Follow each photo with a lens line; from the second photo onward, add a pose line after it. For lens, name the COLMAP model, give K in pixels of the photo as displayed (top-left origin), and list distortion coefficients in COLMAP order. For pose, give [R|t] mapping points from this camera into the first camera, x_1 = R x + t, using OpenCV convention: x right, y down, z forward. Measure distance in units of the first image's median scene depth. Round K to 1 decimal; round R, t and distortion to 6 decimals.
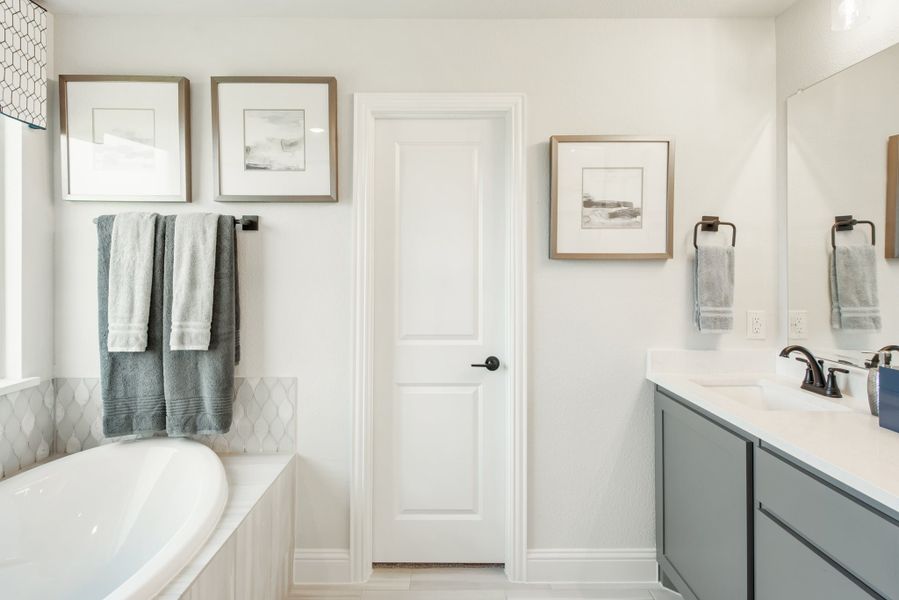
lens RADIAL K [[415.5, 0, 449.5], [0, 415.5, 300.0], [0, 0, 1]] dist [0.001387, 0.000173]
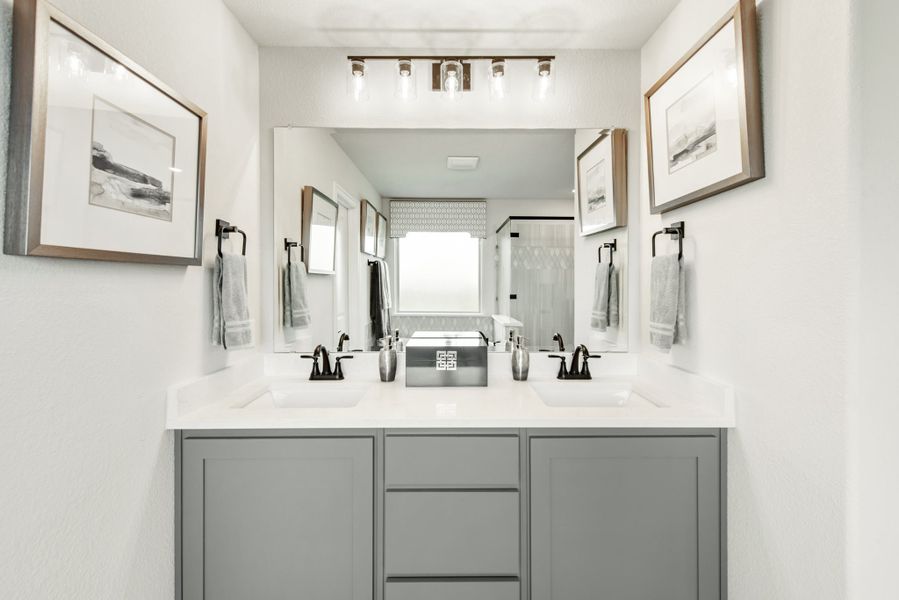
lens RADIAL K [[361.8, 0, 449.4], [0, 361.8, 292.5], [0, 0, 1]] dist [-0.000744, -0.000100]
pose [[0.012717, -0.028439, 0.999515, -0.157580], [0.066965, 0.997376, 0.027526, -0.035856], [-0.997674, 0.066583, 0.014588, 0.522757]]
